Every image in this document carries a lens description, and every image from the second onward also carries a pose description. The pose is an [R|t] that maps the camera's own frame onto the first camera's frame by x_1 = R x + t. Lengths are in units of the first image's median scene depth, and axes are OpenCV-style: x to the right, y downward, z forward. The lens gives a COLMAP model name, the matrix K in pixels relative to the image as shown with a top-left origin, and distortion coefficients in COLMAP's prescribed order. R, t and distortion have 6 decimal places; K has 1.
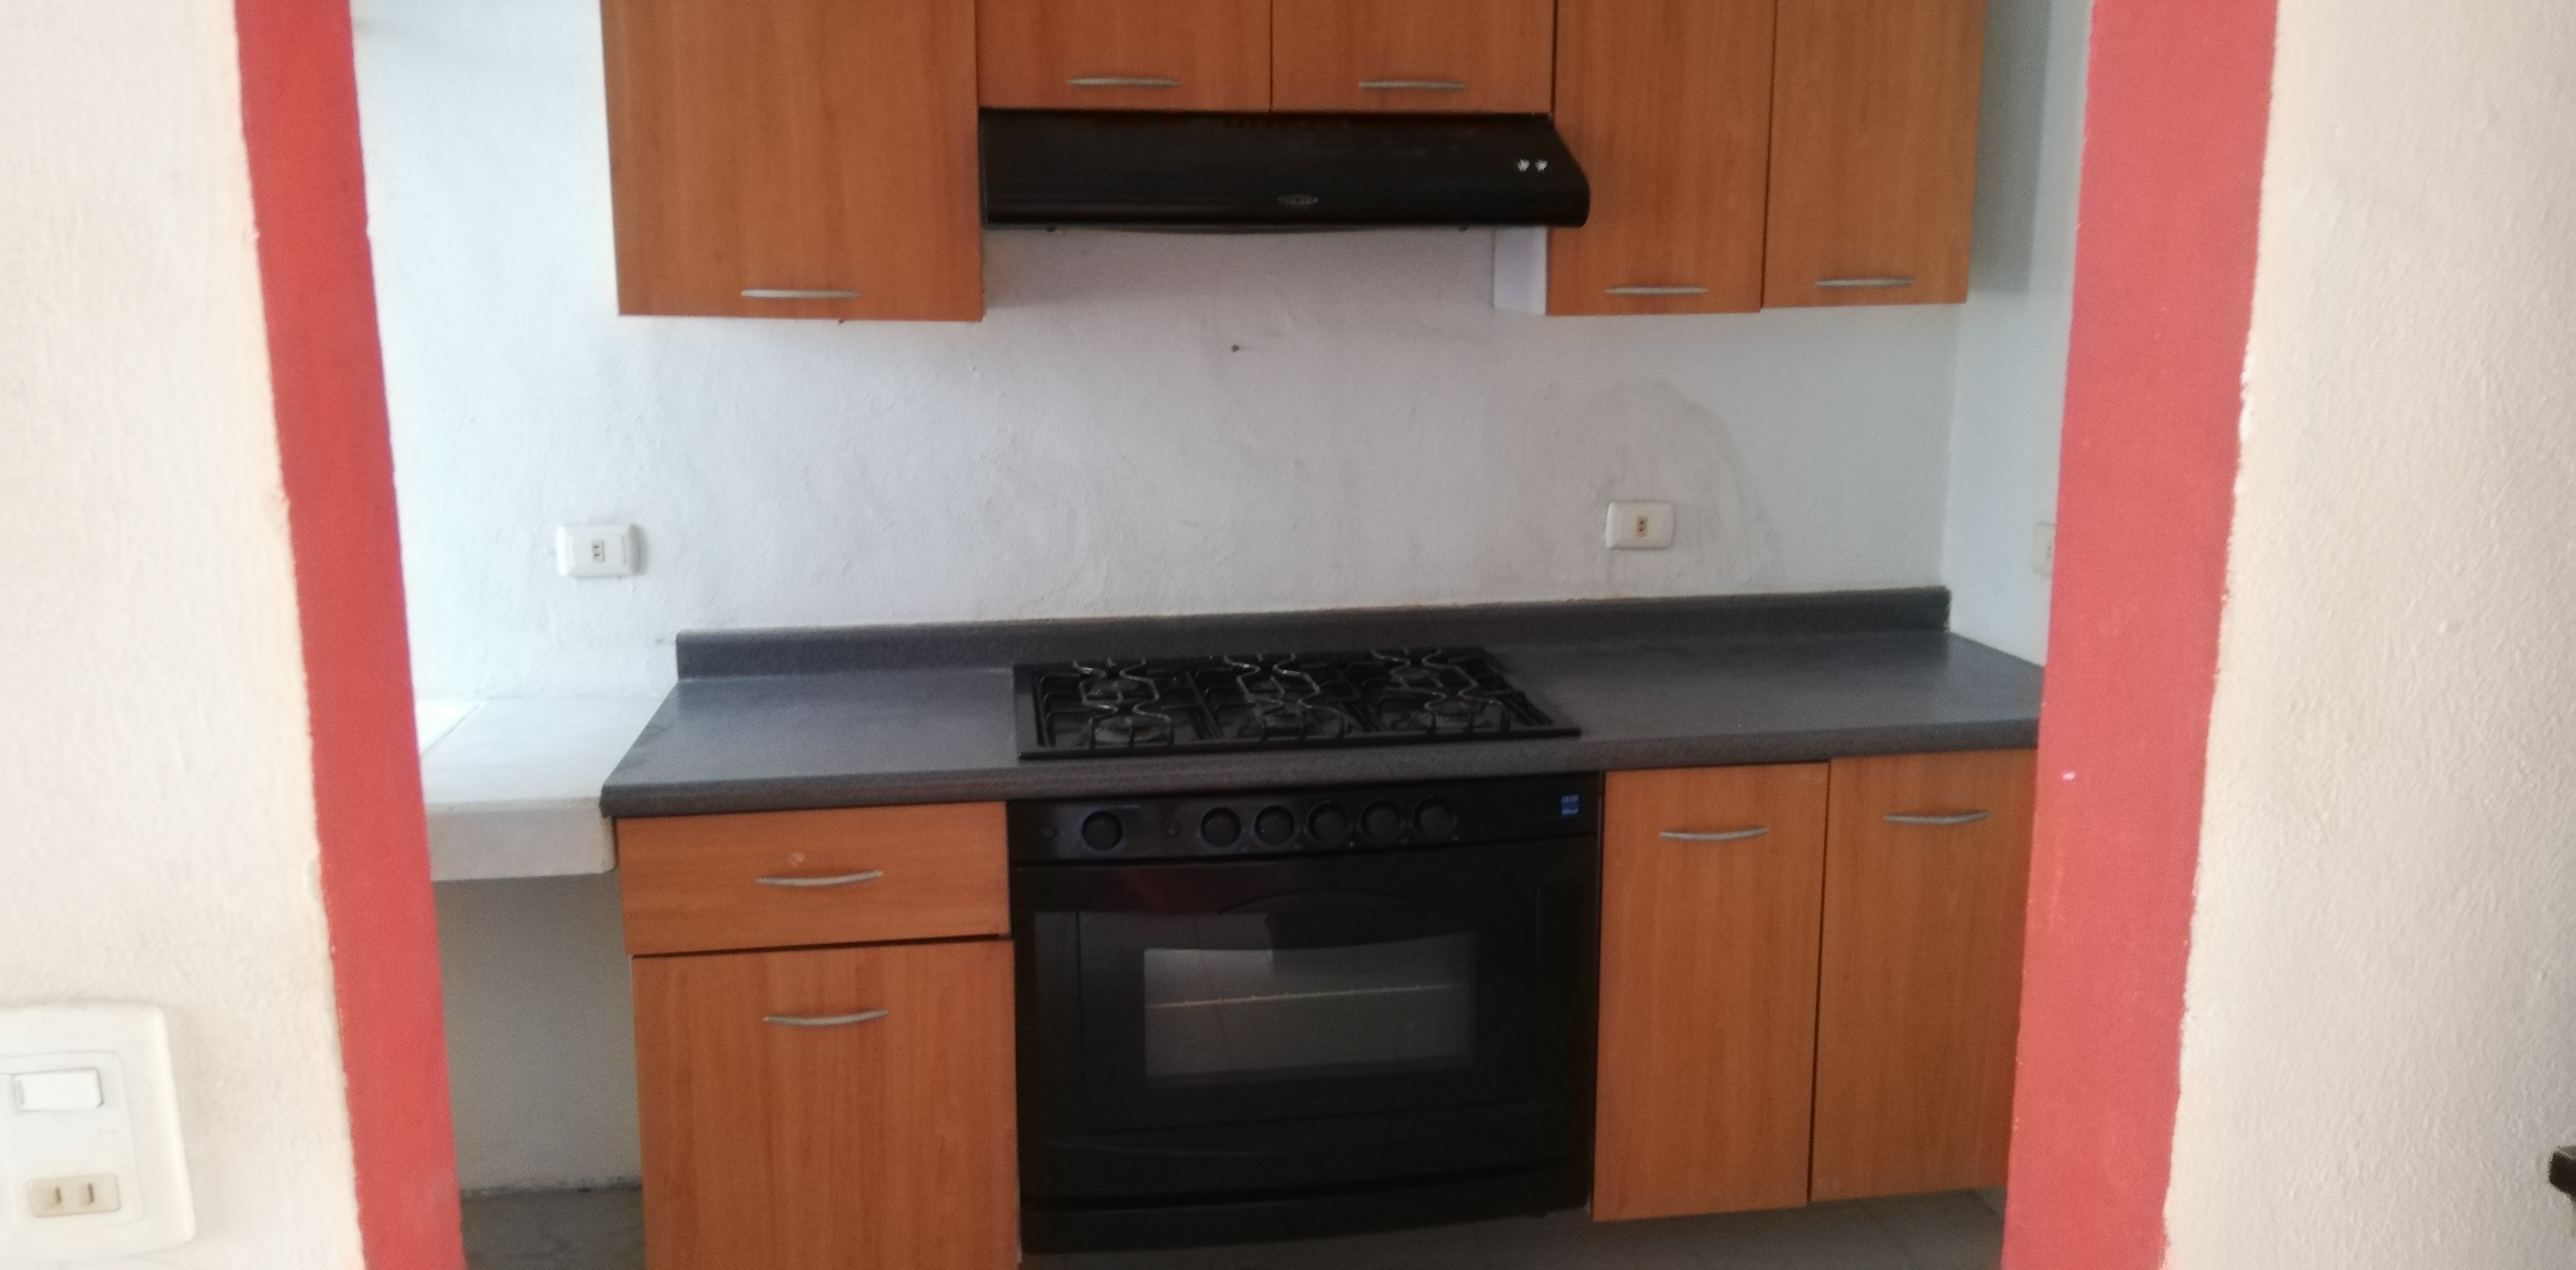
lens RADIAL K [[1944.8, 0, 1318.0], [0, 1944.8, 632.8], [0, 0, 1]] dist [0.000376, -0.000449]
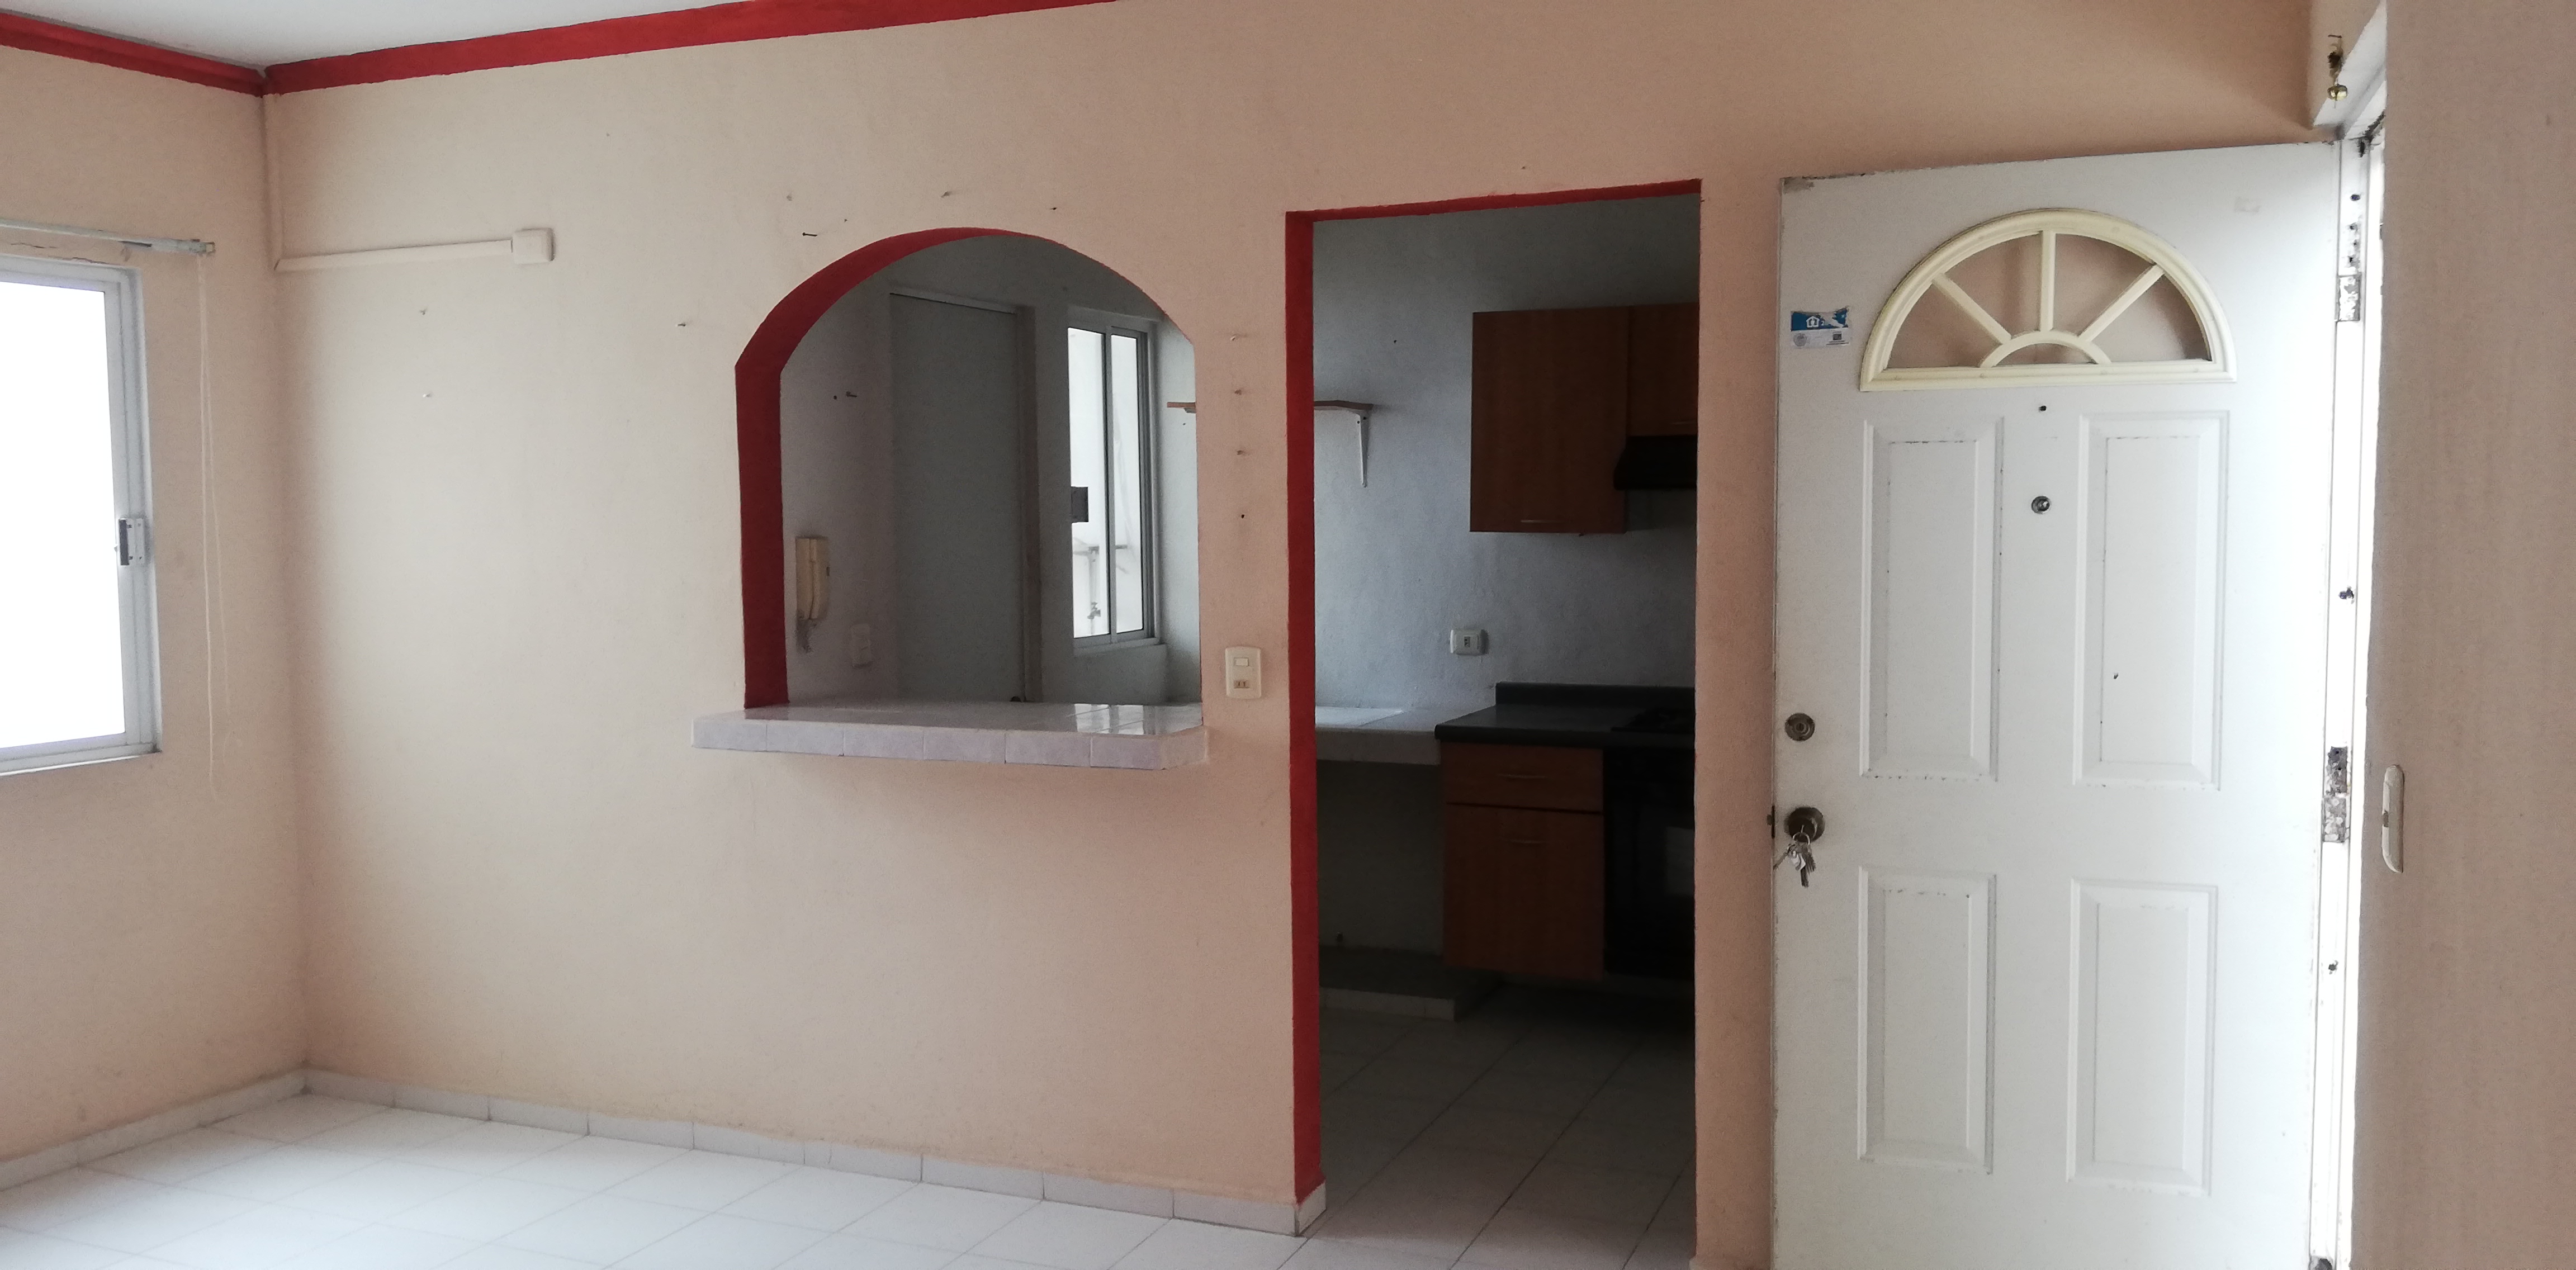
lens RADIAL K [[1945.6, 0, 1288.0], [0, 1945.6, 635.0], [0, 0, 1]] dist [0.120779, 0.000243]
pose [[0.844714, 0.034877, -0.534080, 0.691359], [-0.102170, 0.990032, -0.096944, 0.203053], [0.525375, 0.136457, 0.839857, -1.025995]]
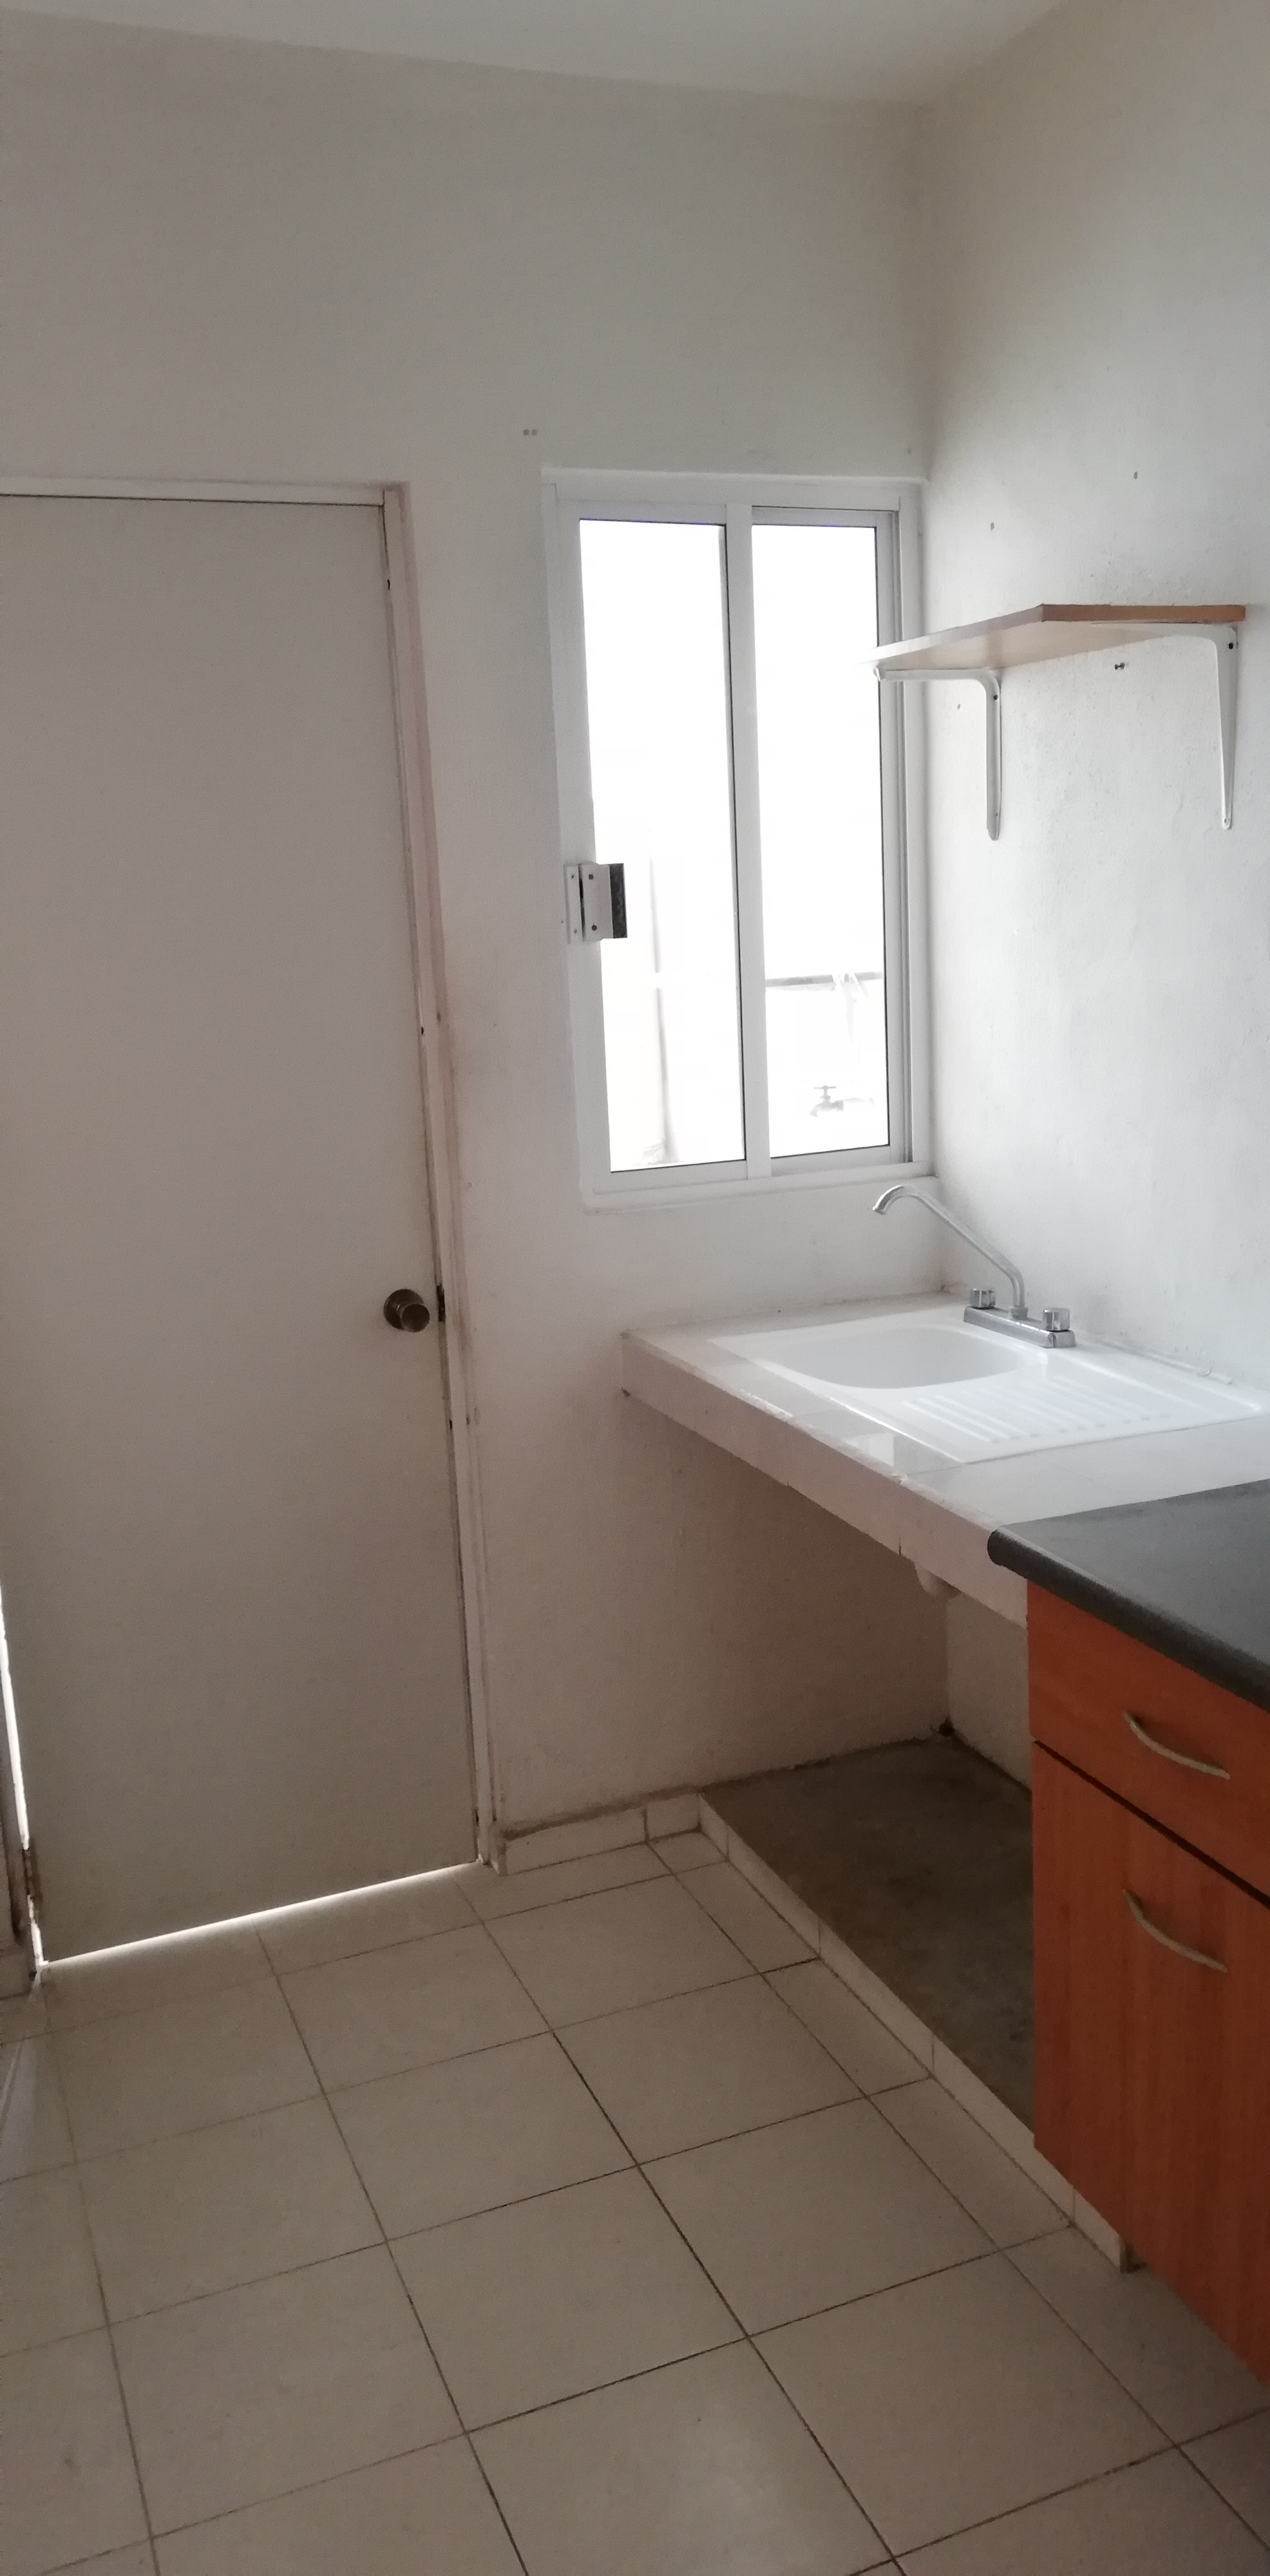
lens RADIAL K [[1945.6, 0, 635.0], [0, 1945.6, 1288.0], [0, 0, 1]] dist [0.120779, 0.000243]
pose [[0.222267, 0.183323, -0.957596, 0.372012], [-0.159584, 0.975759, 0.149759, -0.110854], [0.961837, 0.119530, 0.246135, 0.572589]]
